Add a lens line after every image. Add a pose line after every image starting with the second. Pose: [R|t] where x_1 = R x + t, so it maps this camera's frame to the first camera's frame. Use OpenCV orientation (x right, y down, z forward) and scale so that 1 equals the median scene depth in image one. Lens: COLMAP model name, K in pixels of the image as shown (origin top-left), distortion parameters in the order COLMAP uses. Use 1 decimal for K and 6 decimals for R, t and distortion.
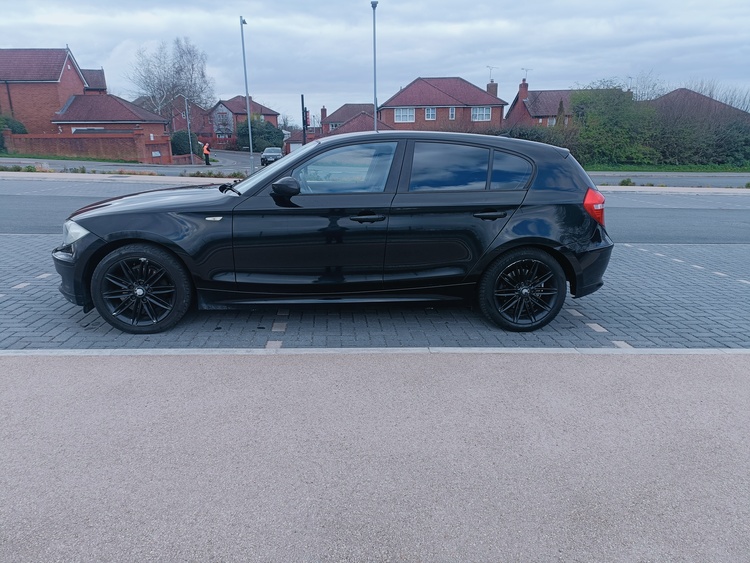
lens RADIAL K [[548.8, 0, 372.6], [0, 548.8, 278.9], [0, 0, 1]] dist [0.071732, -0.063815]
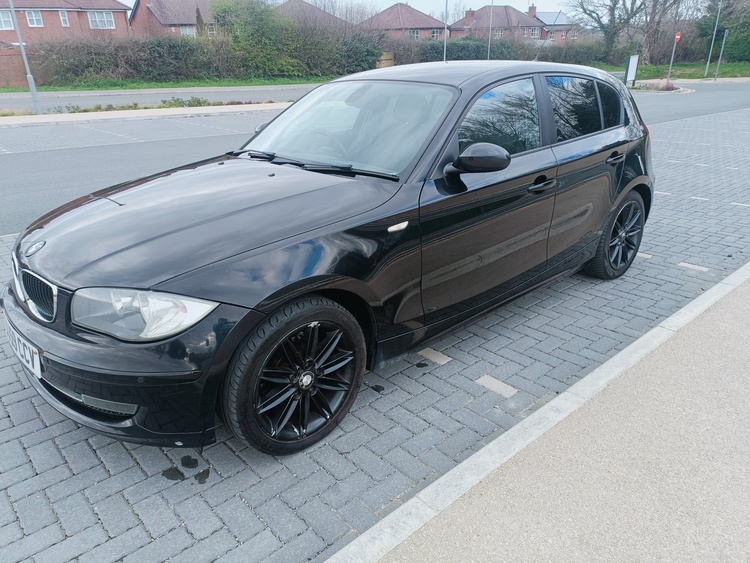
lens RADIAL K [[548.8, 0, 372.6], [0, 548.8, 278.9], [0, 0, 1]] dist [0.071732, -0.063815]
pose [[0.786259, -0.252575, 0.563917, -0.077621], [0.168448, 0.965689, 0.197663, -0.020763], [-0.594493, -0.060424, 0.801827, 0.060883]]
